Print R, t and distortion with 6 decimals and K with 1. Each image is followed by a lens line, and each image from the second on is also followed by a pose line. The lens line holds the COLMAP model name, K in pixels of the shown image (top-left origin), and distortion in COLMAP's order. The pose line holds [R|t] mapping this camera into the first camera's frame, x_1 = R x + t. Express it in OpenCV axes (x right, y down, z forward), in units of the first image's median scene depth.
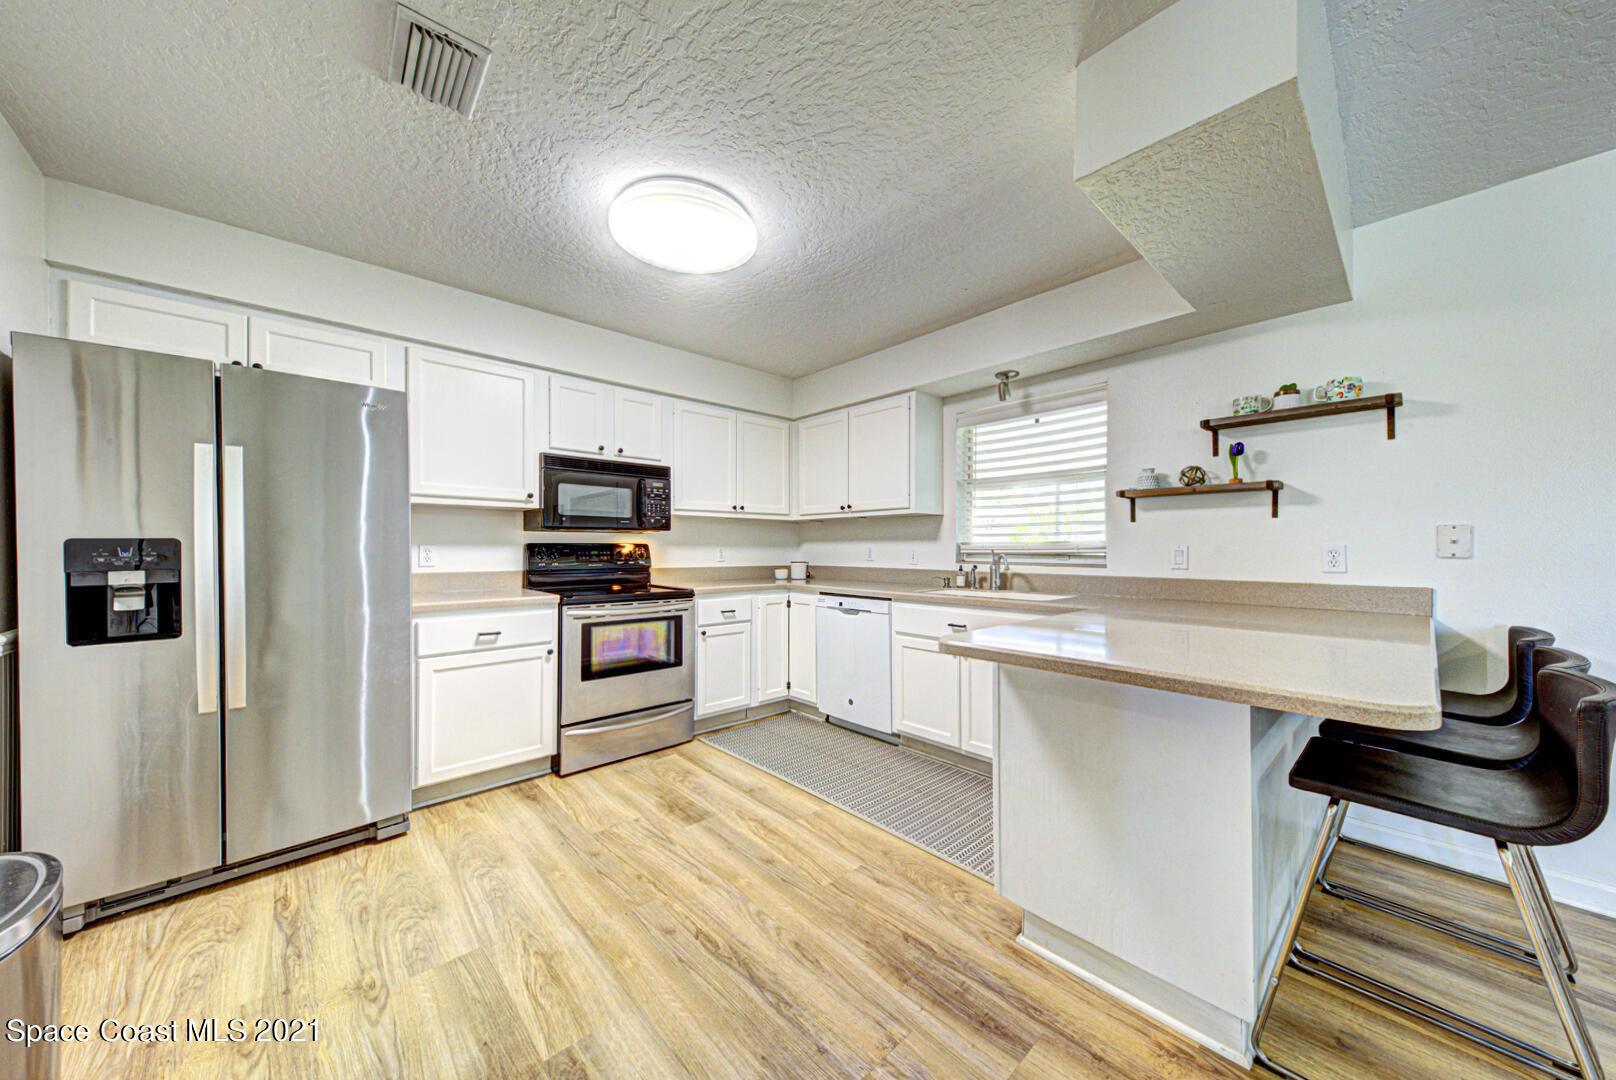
lens RADIAL K [[552.3, 0, 806.3], [0, 552.3, 549.4], [0, 0, 1]] dist [0.020391, -0.002488]
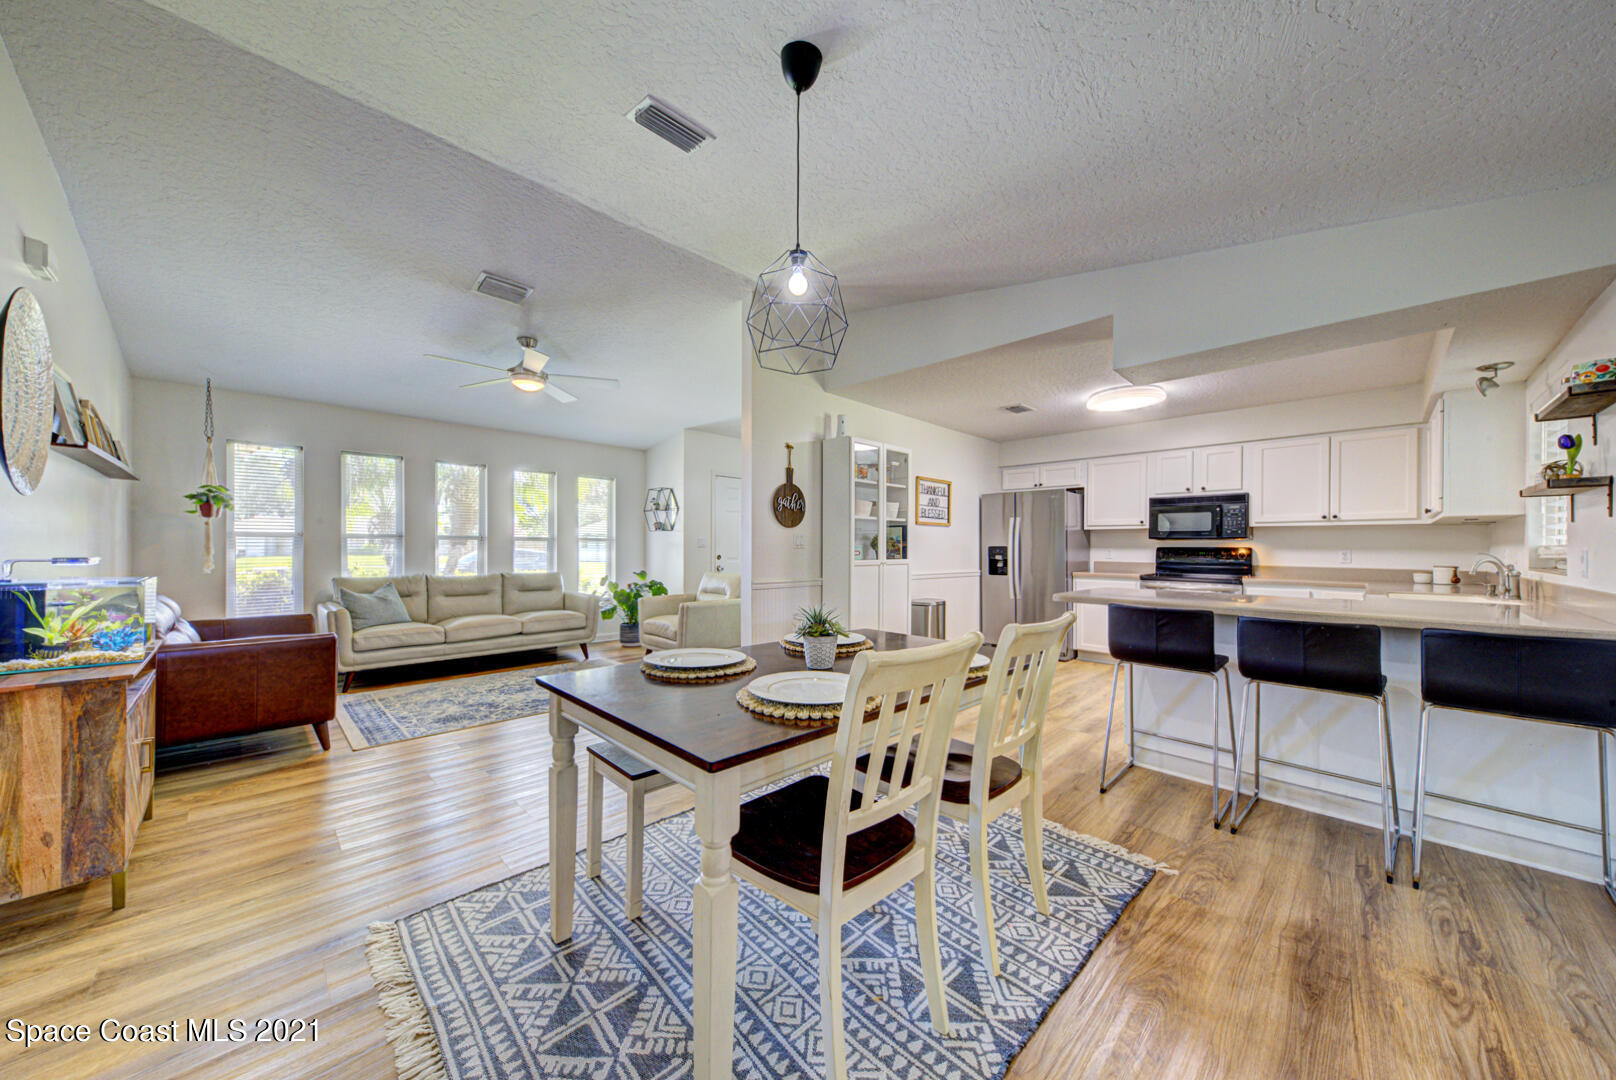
lens RADIAL K [[552.3, 0, 818.1], [0, 552.3, 550.3], [0, 0, 1]] dist [0.020391, -0.002488]
pose [[0.059625, 0.005505, -0.998206, 1.346454], [-0.007893, 0.999956, 0.005043, -0.002504], [0.998190, 0.007578, 0.059666, -0.212257]]
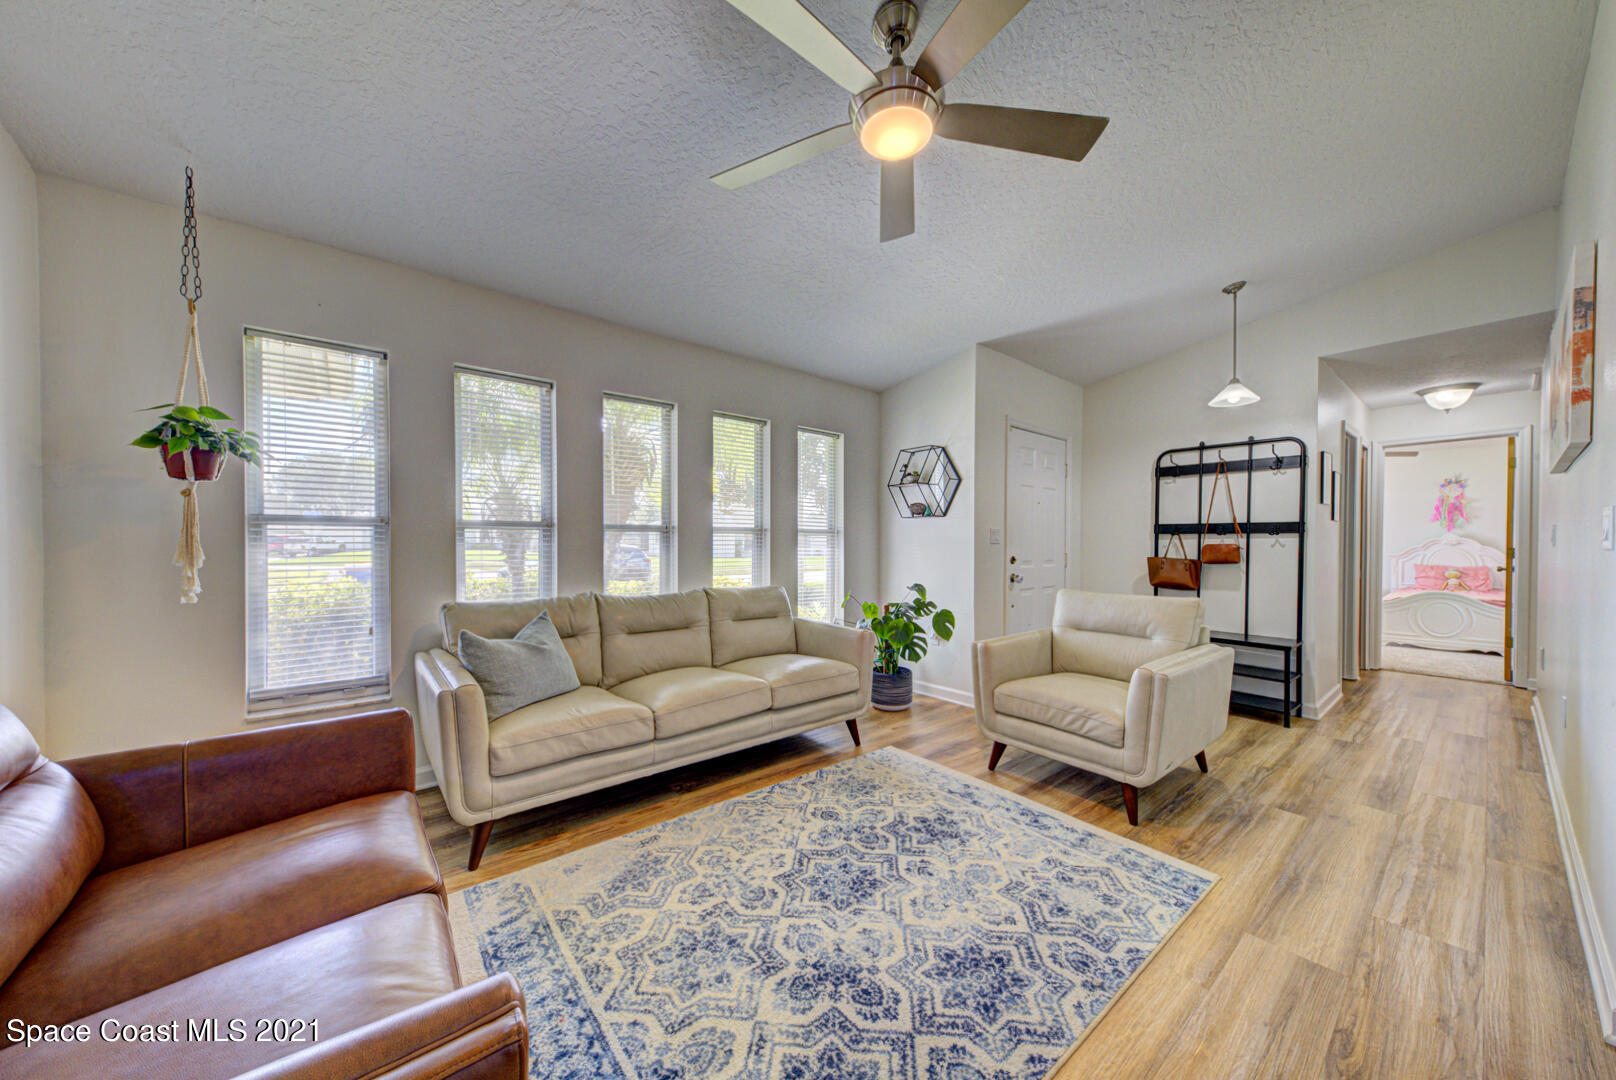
lens RADIAL K [[552.3, 0, 814.7], [0, 552.3, 552.2], [0, 0, 1]] dist [0.020391, -0.002488]
pose [[-0.041567, 0.019868, -0.998938, 0.421159], [-0.009008, 0.999754, 0.020259, -0.003340], [0.999095, 0.009840, -0.041378, -0.953730]]
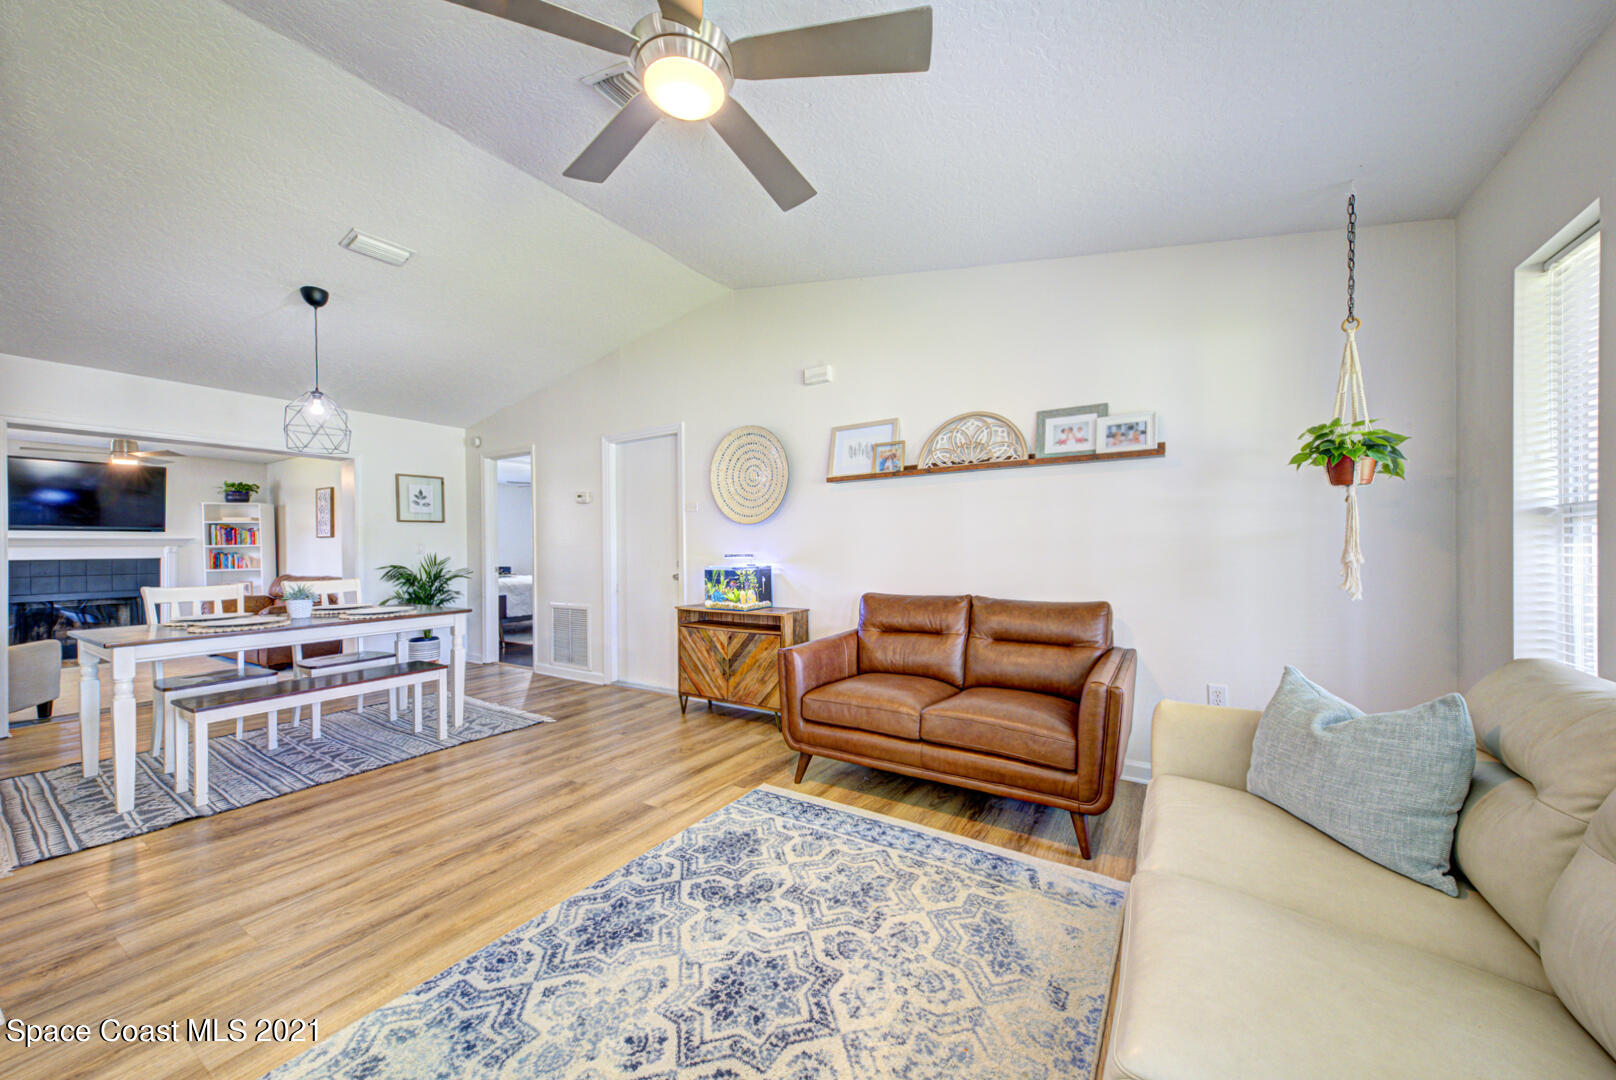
lens RADIAL K [[581.9, 0, 816.1], [0, 581.9, 549.4], [0, 0, 1]] dist [0.021765, -0.000210]
pose [[-0.271628, -0.005060, 0.962389, -0.737048], [0.011921, 0.999892, 0.008622, -0.003386], [-0.962329, 0.013815, -0.271538, -0.860132]]
